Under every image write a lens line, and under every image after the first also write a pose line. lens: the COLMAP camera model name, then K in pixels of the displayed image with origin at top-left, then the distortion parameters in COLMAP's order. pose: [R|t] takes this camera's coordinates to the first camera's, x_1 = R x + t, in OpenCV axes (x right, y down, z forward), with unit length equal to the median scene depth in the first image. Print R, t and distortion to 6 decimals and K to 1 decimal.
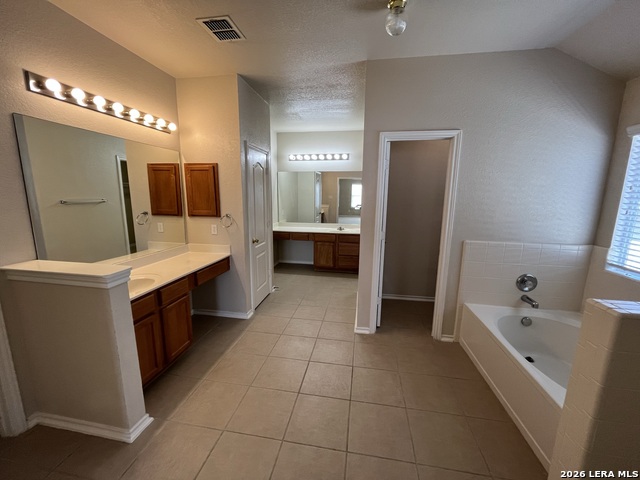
lens RADIAL K [[261.4, 0, 320.0], [0, 261.4, 240.0], [0, 0, 1]] dist [-0.003717, 0.000075]
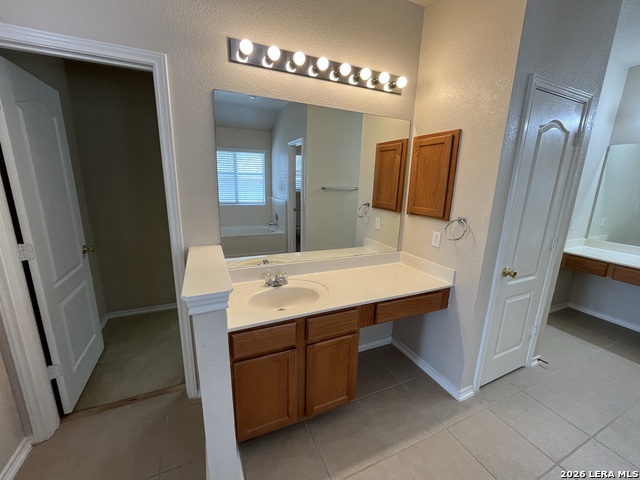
lens RADIAL K [[261.4, 0, 320.0], [0, 261.4, 240.0], [0, 0, 1]] dist [-0.003717, 0.000075]
pose [[0.560406, 0.189416, -0.806267, -0.052769], [-0.163688, 0.979625, 0.116369, -0.066933], [0.811881, 0.066762, 0.579993, 0.413305]]
